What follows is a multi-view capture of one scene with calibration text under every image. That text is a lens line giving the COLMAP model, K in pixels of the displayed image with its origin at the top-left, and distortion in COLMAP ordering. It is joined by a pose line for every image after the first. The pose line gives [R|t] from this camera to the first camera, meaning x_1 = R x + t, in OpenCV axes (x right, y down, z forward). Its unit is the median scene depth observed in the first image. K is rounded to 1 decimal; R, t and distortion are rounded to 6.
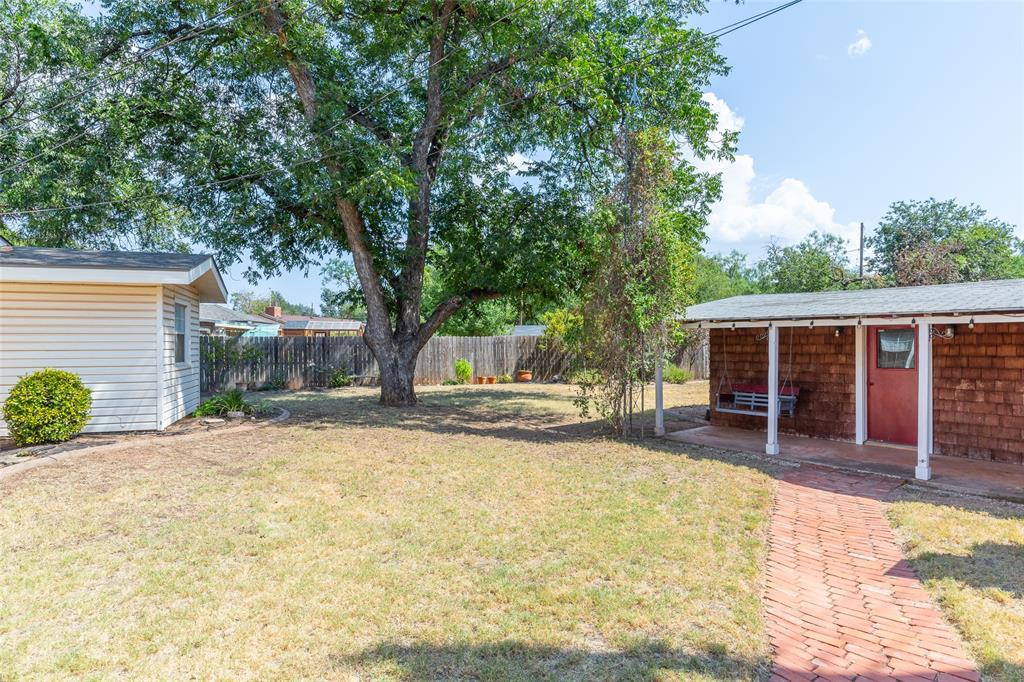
lens RADIAL K [[614.9, 0, 510.6], [0, 614.9, 338.8], [0, 0, 1]] dist [0.004796, -0.000369]
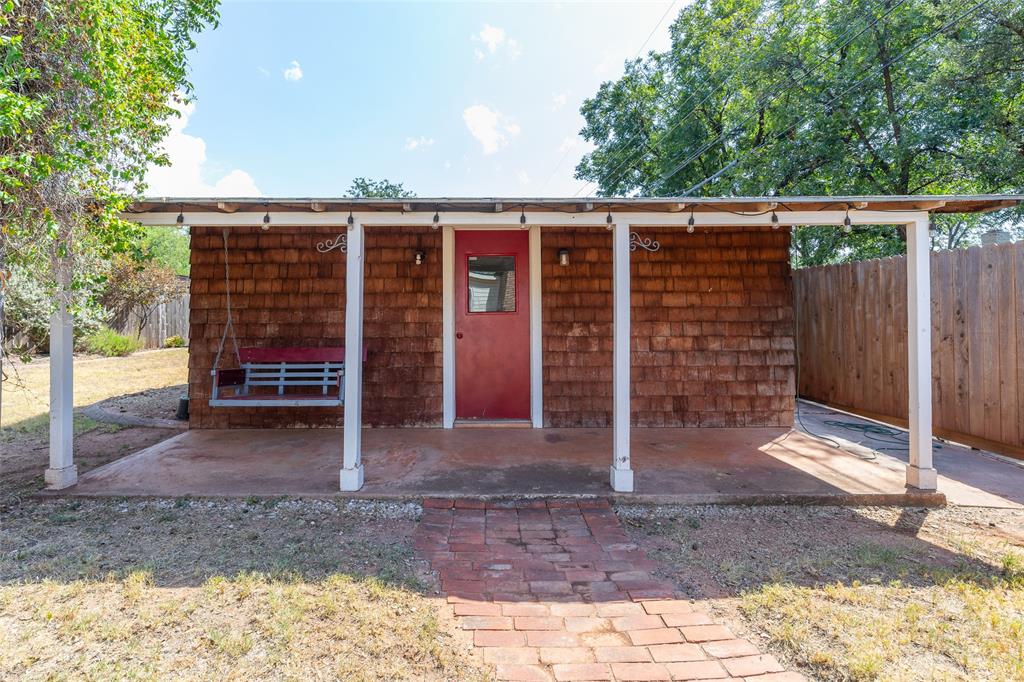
lens RADIAL K [[497.6, 0, 496.8], [0, 497.6, 299.7], [0, 0, 1]] dist [-0.000152, -0.001968]
pose [[0.610381, 0.017981, 0.791904, 0.166354], [0.000985, 0.999724, -0.023459, 0.044308], [-0.792107, 0.015099, 0.610195, 0.607936]]
